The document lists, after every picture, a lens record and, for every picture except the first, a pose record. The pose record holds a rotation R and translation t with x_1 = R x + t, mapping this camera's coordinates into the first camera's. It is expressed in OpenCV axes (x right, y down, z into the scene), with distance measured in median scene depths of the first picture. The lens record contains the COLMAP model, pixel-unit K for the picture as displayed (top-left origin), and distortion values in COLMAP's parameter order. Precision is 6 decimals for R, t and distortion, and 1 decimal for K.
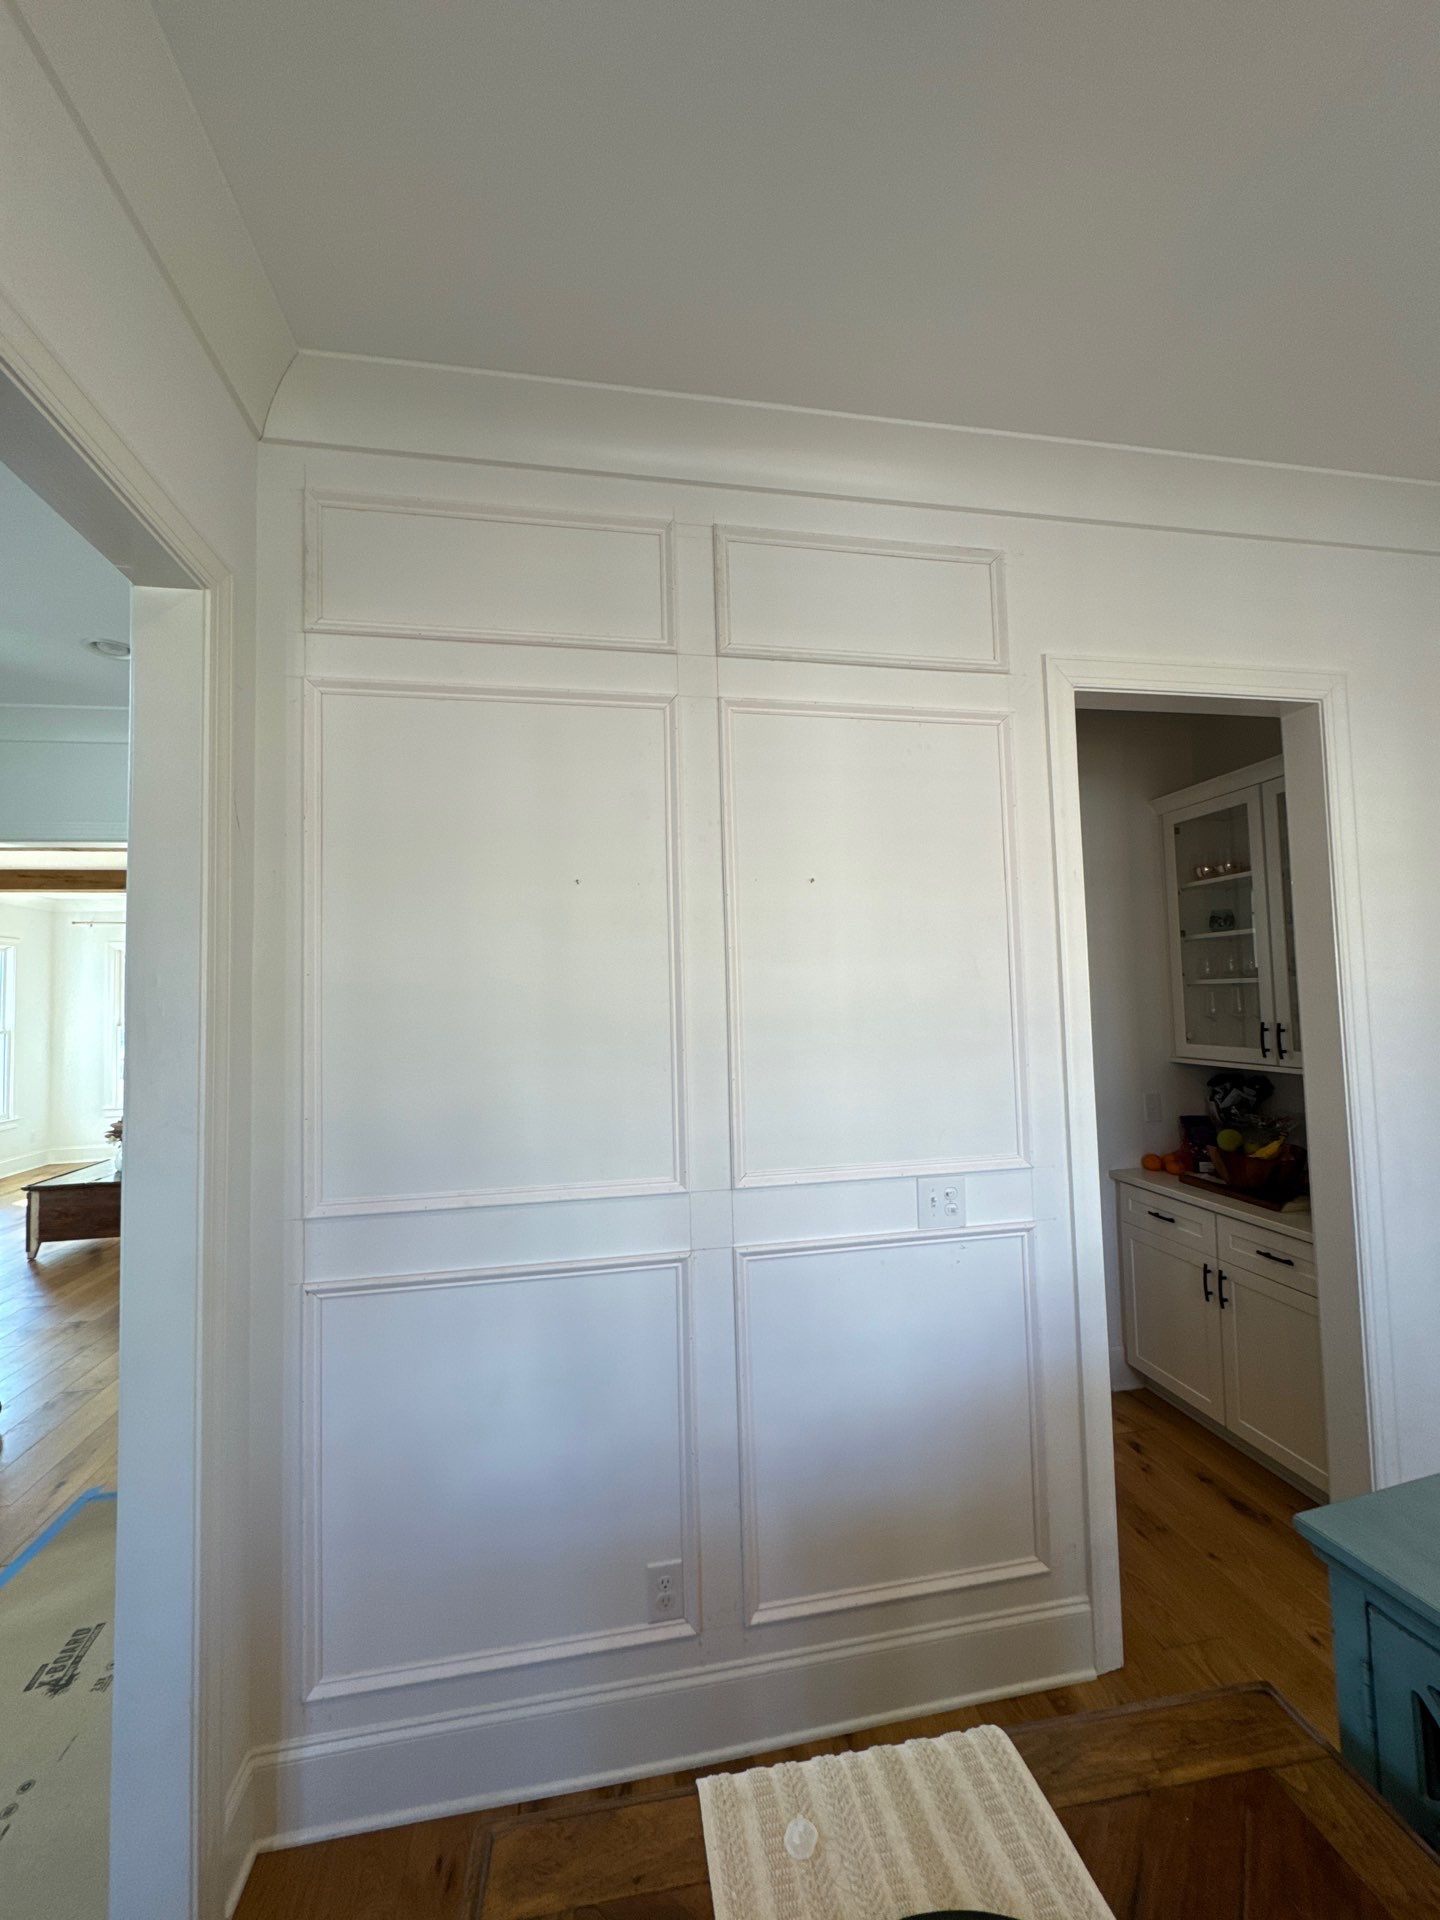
lens RADIAL K [[764.3, 0, 715.0], [0, 764.3, 957.5], [0, 0, 1]] dist [-0.004712, 0.001197]
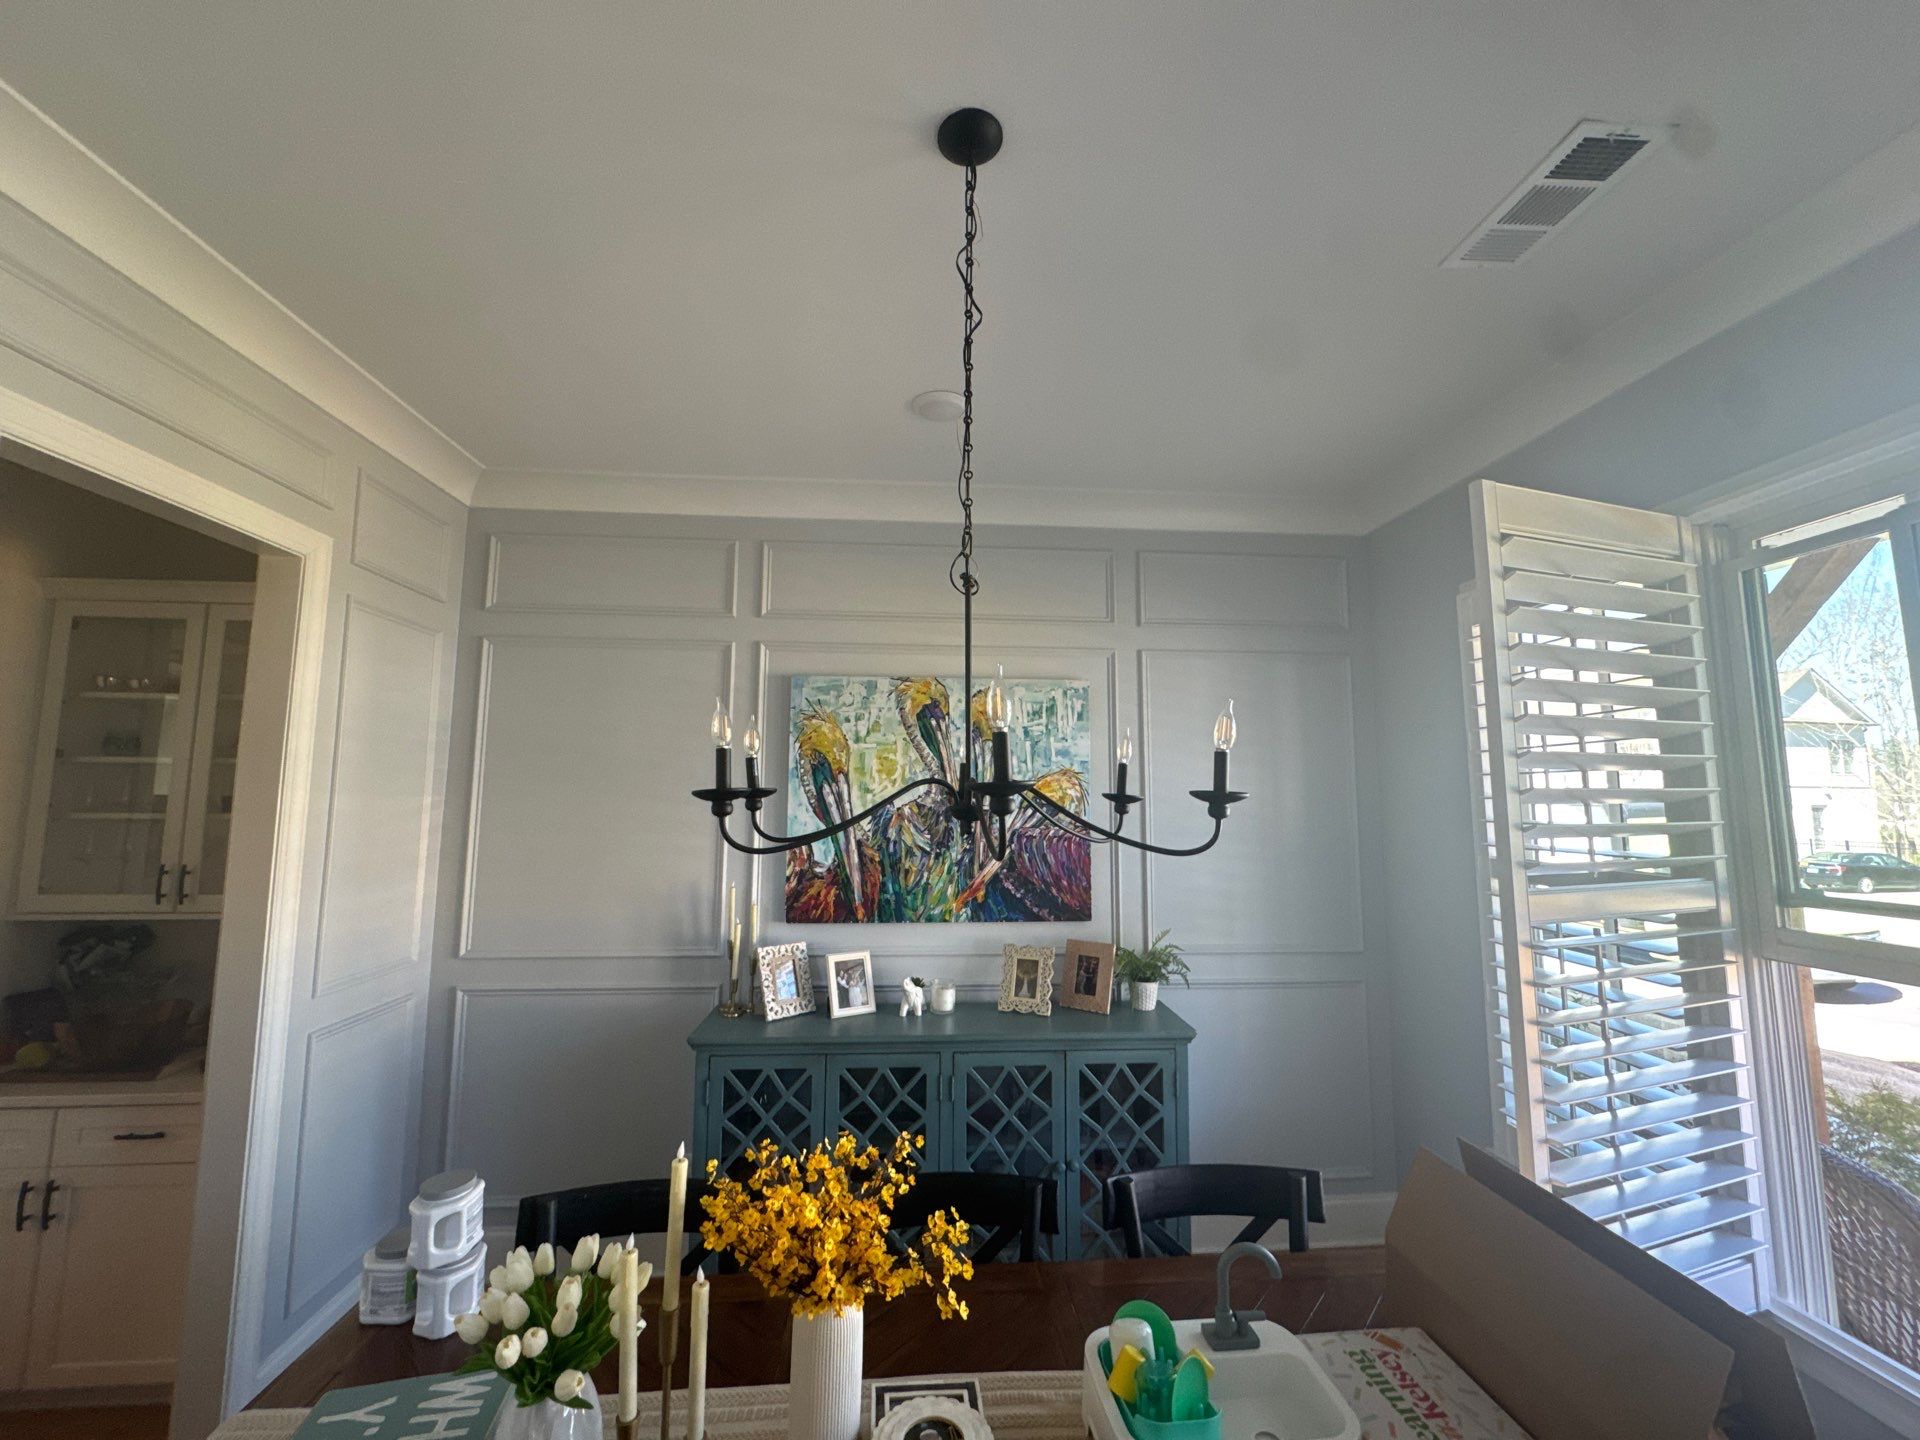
lens RADIAL K [[764.3, 0, 960.1], [0, 764.3, 721.5], [0, 0, 1]] dist [-0.004712, 0.001197]
pose [[0.105476, 0.130418, 0.985833, -0.086937], [-0.058199, 0.990473, -0.124805, -0.024346], [-0.992717, -0.044210, 0.112062, -0.019763]]
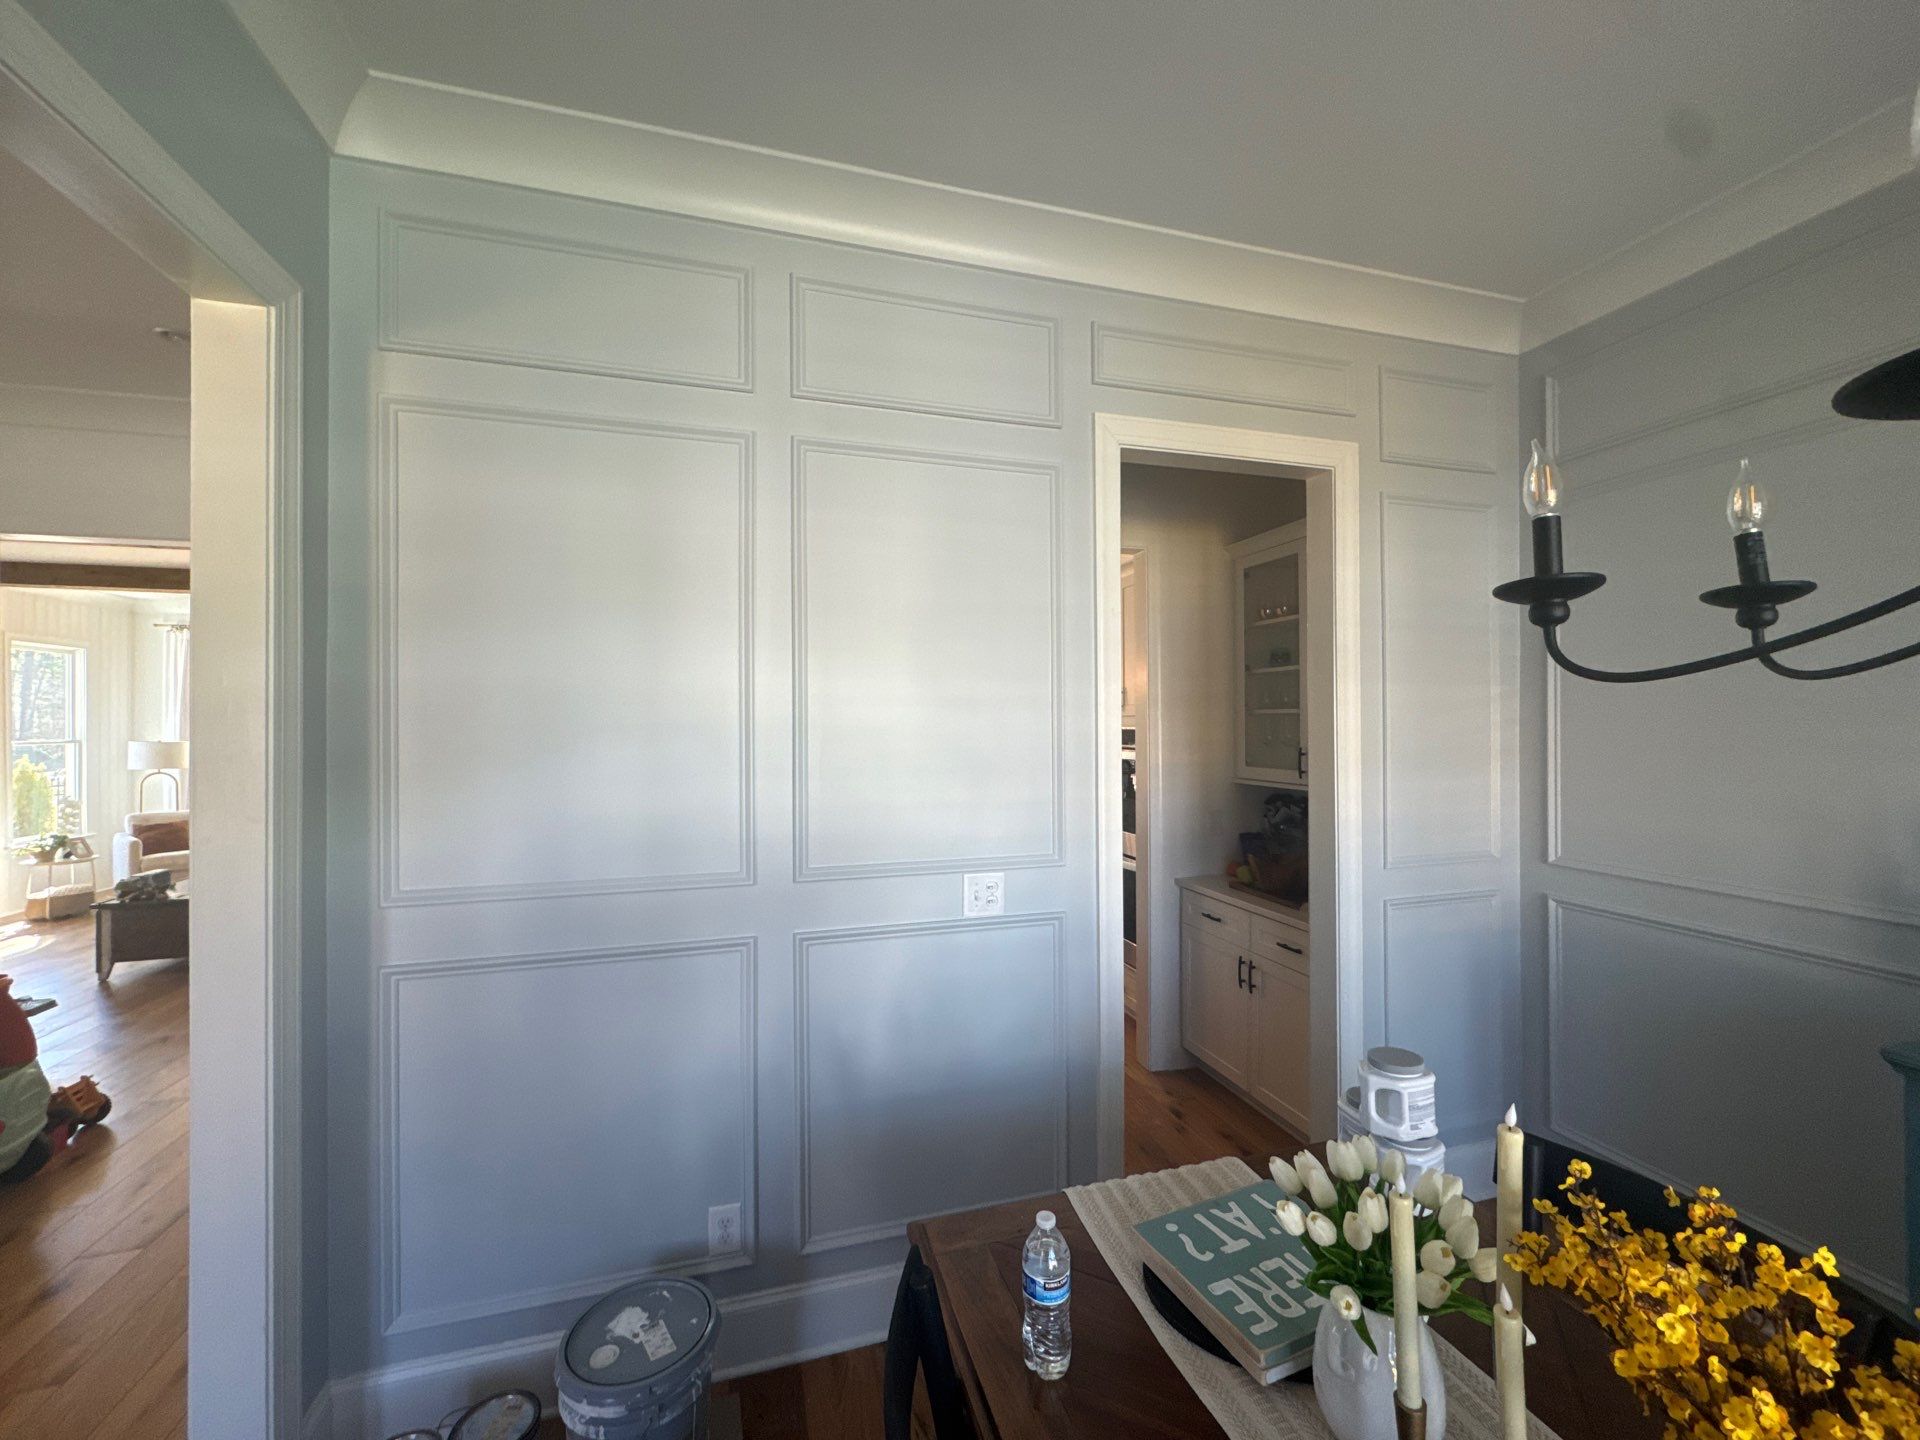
lens RADIAL K [[764.3, 0, 948.6], [0, 764.3, 719.3], [0, 0, 1]] dist [-0.004712, 0.001197]
pose [[0.993696, 0.020549, 0.110205, 0.070836], [-0.025649, 0.998655, 0.045056, 0.004856], [-0.109131, -0.047599, 0.992887, -0.076506]]
